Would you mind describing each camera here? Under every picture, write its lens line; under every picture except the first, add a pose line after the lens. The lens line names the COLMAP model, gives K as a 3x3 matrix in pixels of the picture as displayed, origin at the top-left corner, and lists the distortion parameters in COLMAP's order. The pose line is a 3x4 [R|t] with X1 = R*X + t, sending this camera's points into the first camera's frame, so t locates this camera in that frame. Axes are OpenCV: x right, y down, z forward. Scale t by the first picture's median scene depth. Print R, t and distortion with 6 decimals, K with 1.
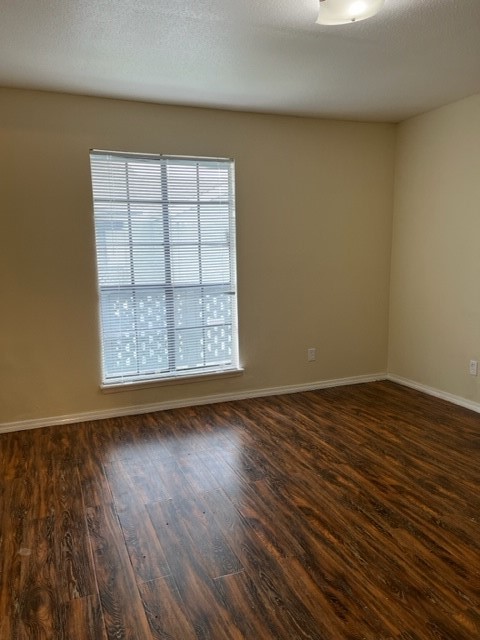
lens RADIAL K [[494.6, 0, 243.9], [0, 494.6, 322.0], [0, 0, 1]] dist [0.044994, -0.071004]
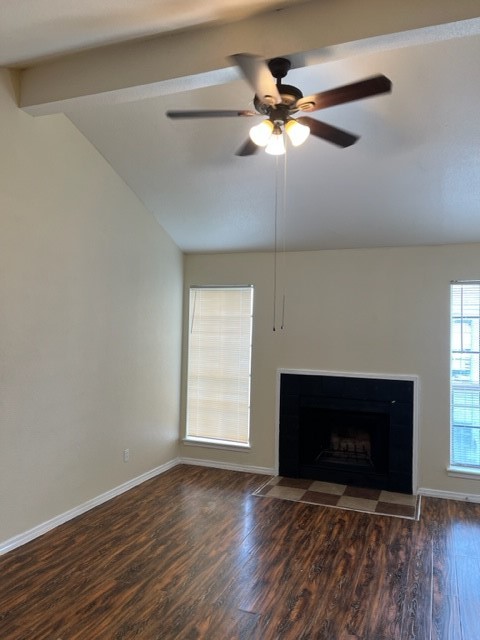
lens RADIAL K [[494.6, 0, 240.8], [0, 494.6, 320.7], [0, 0, 1]] dist [0.044994, -0.071004]
pose [[0.712705, -0.030350, -0.700807, 0.130345], [-0.129594, 0.976169, -0.174069, 0.018592], [0.689389, 0.214881, 0.691787, -0.156345]]
